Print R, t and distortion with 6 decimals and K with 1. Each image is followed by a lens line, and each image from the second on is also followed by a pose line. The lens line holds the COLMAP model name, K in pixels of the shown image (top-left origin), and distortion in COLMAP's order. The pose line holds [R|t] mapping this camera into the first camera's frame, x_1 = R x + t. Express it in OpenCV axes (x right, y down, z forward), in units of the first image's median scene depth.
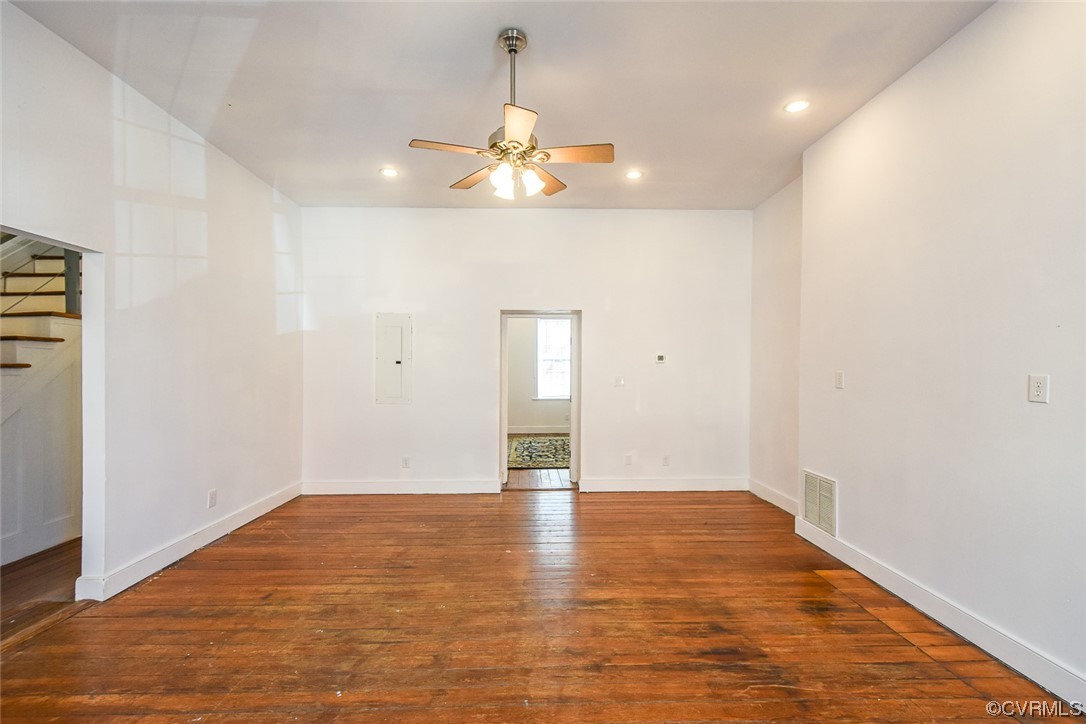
lens RADIAL K [[475.0, 0, 541.3], [0, 475.0, 372.3], [0, 0, 1]] dist [0.016316, -0.005727]
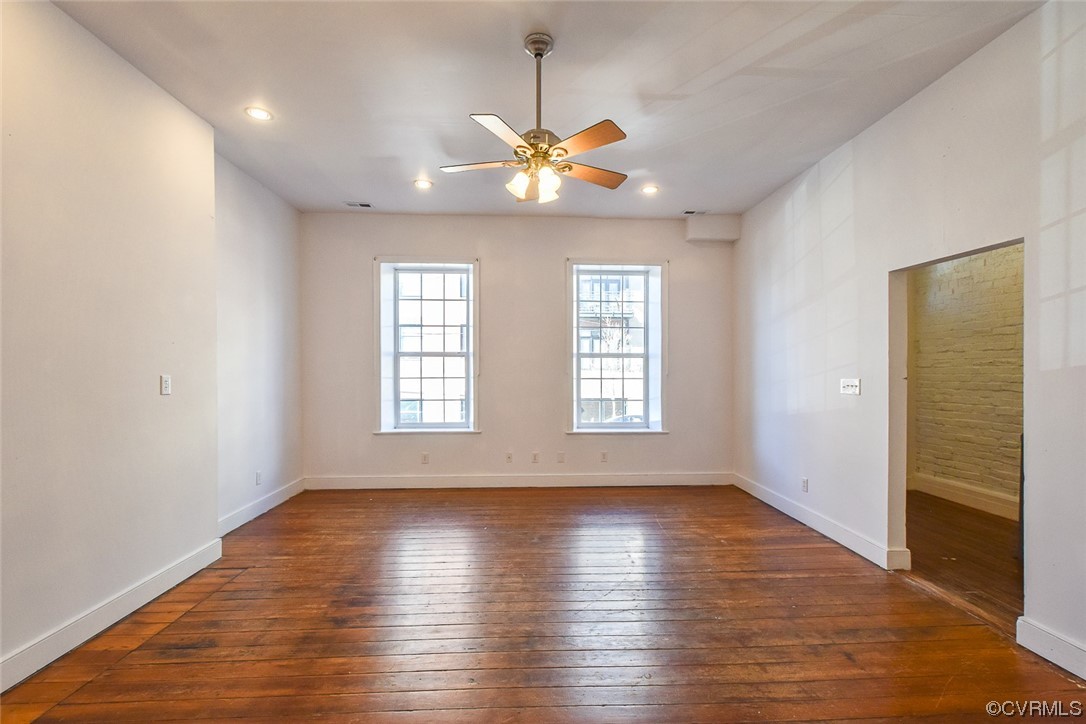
lens RADIAL K [[475.0, 0, 541.3], [0, 475.0, 372.3], [0, 0, 1]] dist [0.016316, -0.005727]
pose [[-0.999869, -0.001160, -0.016130, -0.049537], [-0.001386, 0.999901, 0.014034, -0.020534], [0.016112, 0.014055, -0.999771, 2.012685]]
